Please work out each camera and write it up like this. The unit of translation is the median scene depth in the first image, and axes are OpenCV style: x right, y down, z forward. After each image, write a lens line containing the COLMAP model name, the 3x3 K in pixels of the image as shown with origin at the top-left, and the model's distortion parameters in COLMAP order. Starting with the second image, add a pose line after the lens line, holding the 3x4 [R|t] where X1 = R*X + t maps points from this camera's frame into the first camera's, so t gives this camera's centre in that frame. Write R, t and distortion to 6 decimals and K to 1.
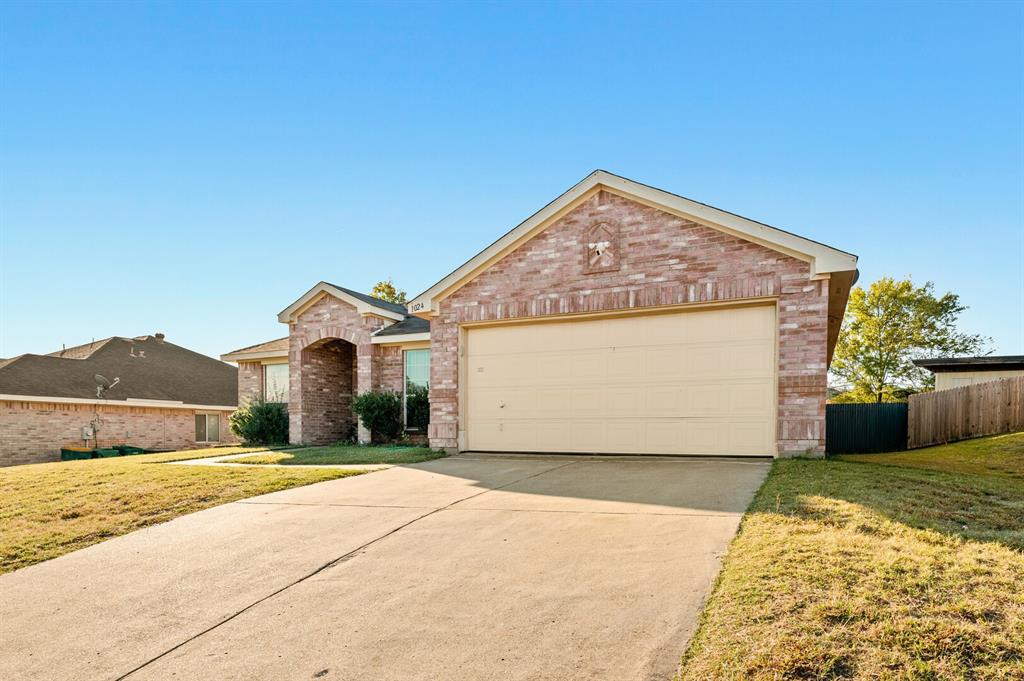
lens RADIAL K [[471.4, 0, 582.4], [0, 471.4, 328.4], [0, 0, 1]] dist [-0.011187, 0.001947]
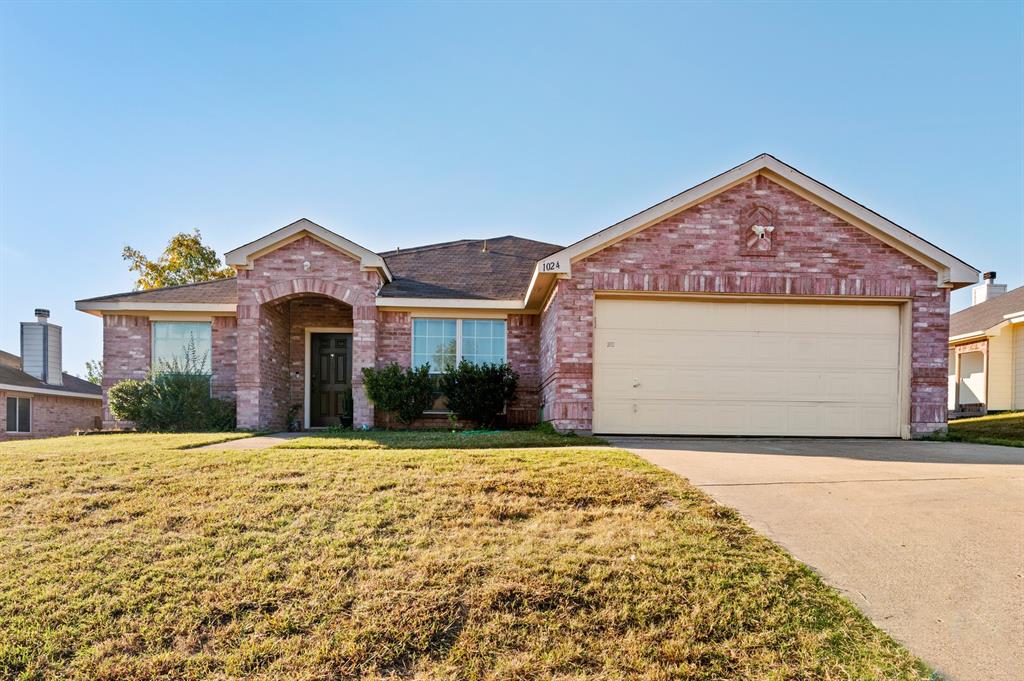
lens RADIAL K [[471.4, 0, 516.3], [0, 471.4, 331.0], [0, 0, 1]] dist [-0.011187, 0.001947]
pose [[0.931035, 0.084765, 0.354949, -0.755037], [-0.088062, 0.996091, -0.006889, 0.089664], [-0.354145, -0.024843, 0.934860, 0.234308]]
